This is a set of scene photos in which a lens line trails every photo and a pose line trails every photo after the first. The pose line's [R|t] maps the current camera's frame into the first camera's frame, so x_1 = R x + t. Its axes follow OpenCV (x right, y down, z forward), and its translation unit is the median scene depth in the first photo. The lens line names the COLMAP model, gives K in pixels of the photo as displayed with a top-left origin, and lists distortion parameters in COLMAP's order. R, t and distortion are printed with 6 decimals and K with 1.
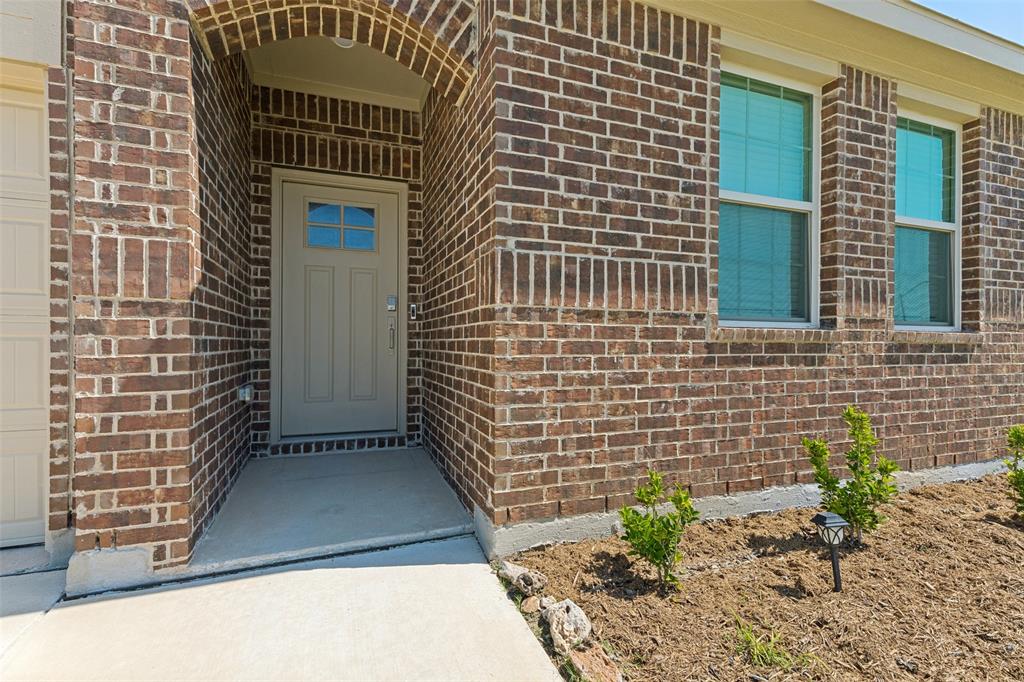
lens RADIAL K [[472.0, 0, 511.7], [0, 472.0, 344.1], [0, 0, 1]] dist [0.010701, -0.000337]
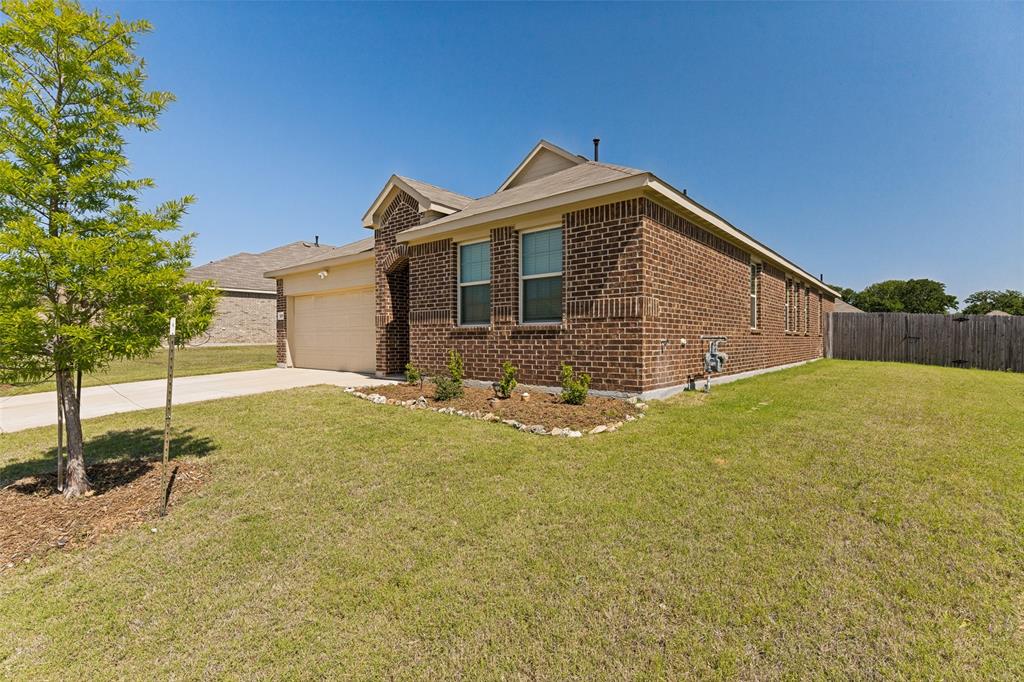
lens RADIAL K [[472.0, 0, 513.6], [0, 472.0, 341.2], [0, 0, 1]] dist [0.010701, -0.000337]
pose [[0.488184, -0.005755, -0.872722, 3.723716], [0.002126, 0.999983, -0.005405, 0.083871], [0.872738, 0.000783, 0.488188, -0.255395]]
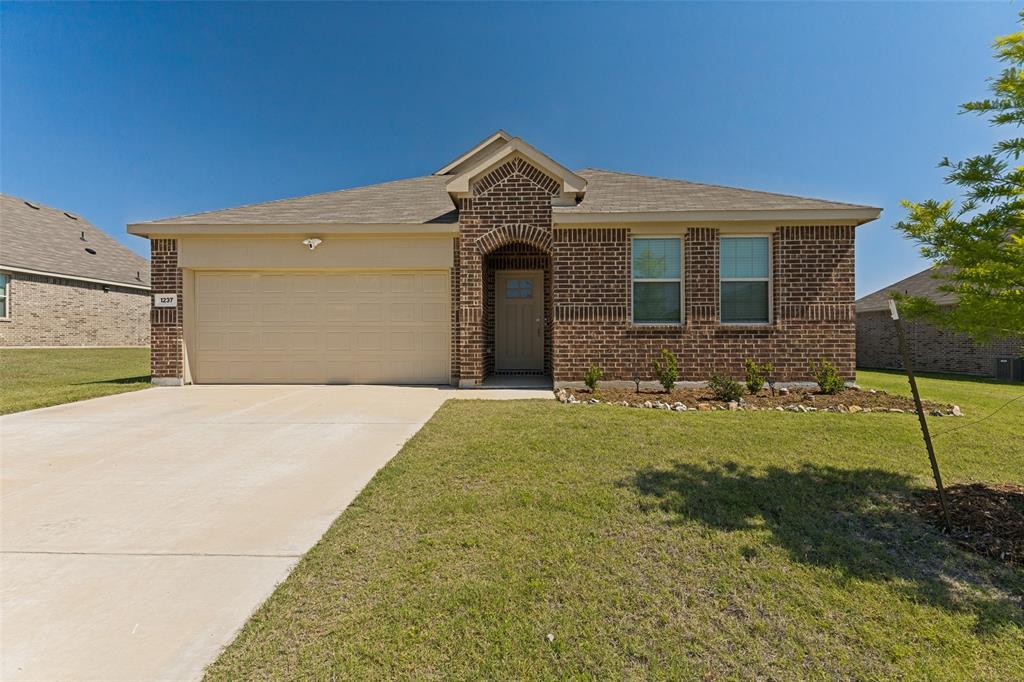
lens RADIAL K [[472.0, 0, 514.6], [0, 472.0, 341.7], [0, 0, 1]] dist [0.010701, -0.000337]
pose [[0.925446, -0.008379, -0.378786, 0.946283], [0.005891, 0.999953, -0.007727, 0.091470], [0.378833, 0.004920, 0.925452, -2.228367]]
